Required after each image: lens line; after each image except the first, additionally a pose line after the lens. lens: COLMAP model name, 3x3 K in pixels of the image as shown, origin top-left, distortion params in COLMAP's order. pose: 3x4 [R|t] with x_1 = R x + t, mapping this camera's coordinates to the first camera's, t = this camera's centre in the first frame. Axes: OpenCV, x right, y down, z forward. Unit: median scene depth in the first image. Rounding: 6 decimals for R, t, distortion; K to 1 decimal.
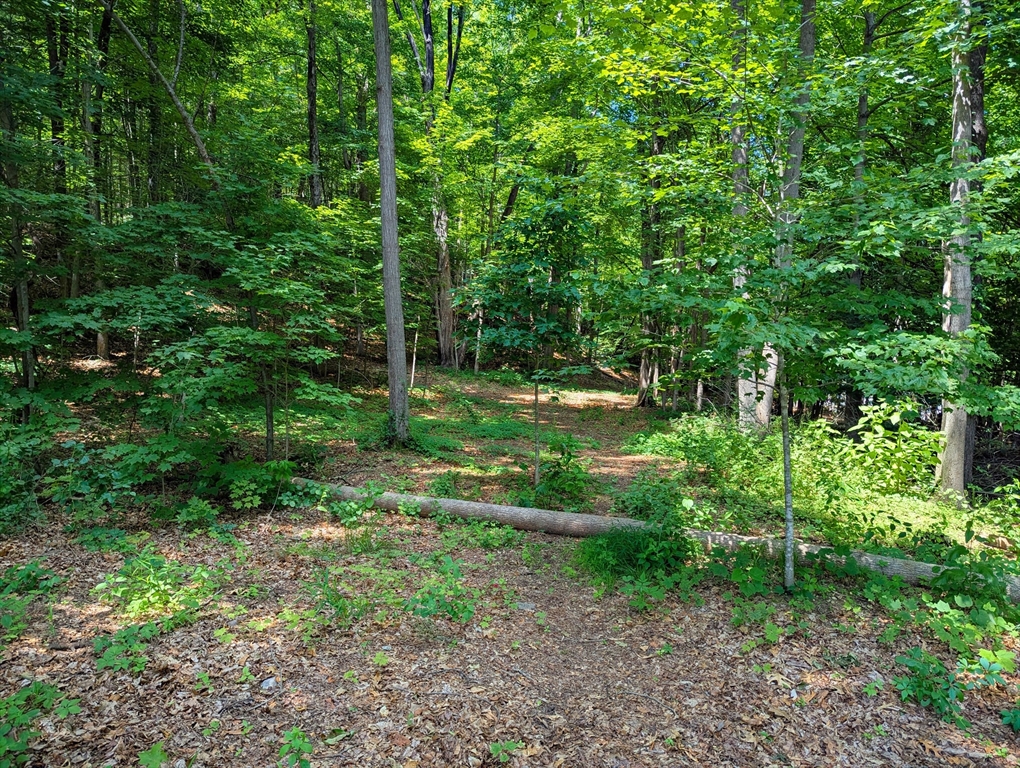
lens RADIAL K [[711.2, 0, 509.8], [0, 711.2, 383.9], [0, 0, 1]] dist [0.003245, 0.000558]
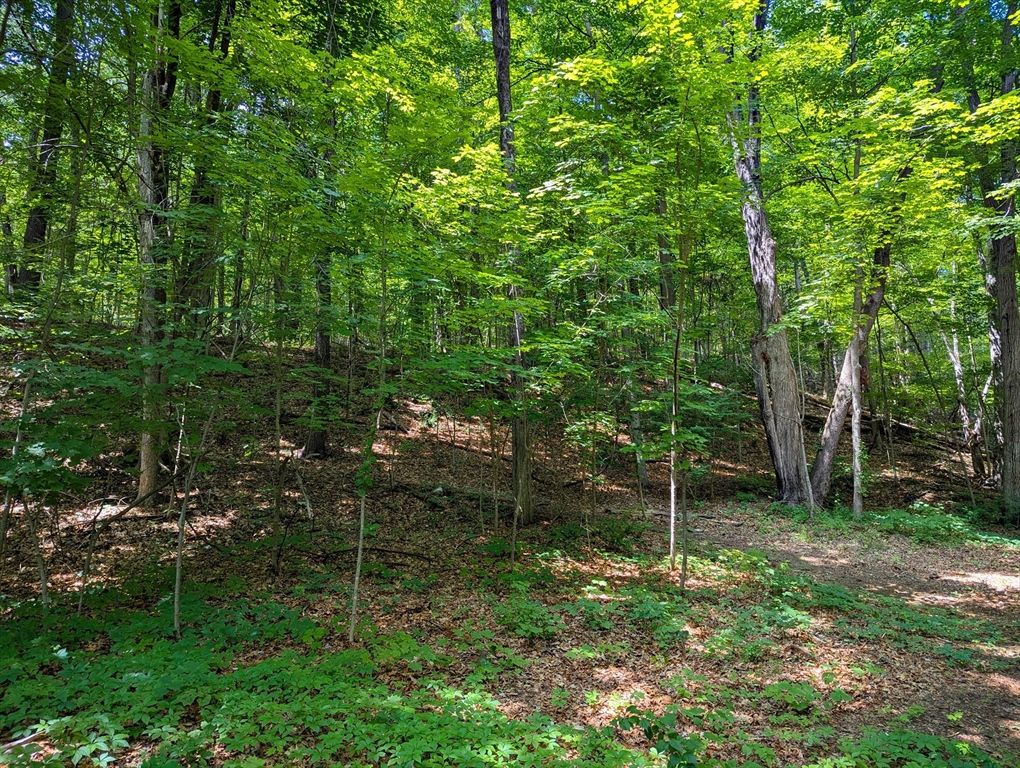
lens RADIAL K [[711.2, 0, 509.2], [0, 711.2, 383.6], [0, 0, 1]] dist [0.003245, 0.000558]
pose [[0.863495, -0.101404, -0.494058, -0.001179], [0.003185, 0.980657, -0.195710, -0.008954], [0.504347, 0.167422, 0.847115, 0.435457]]
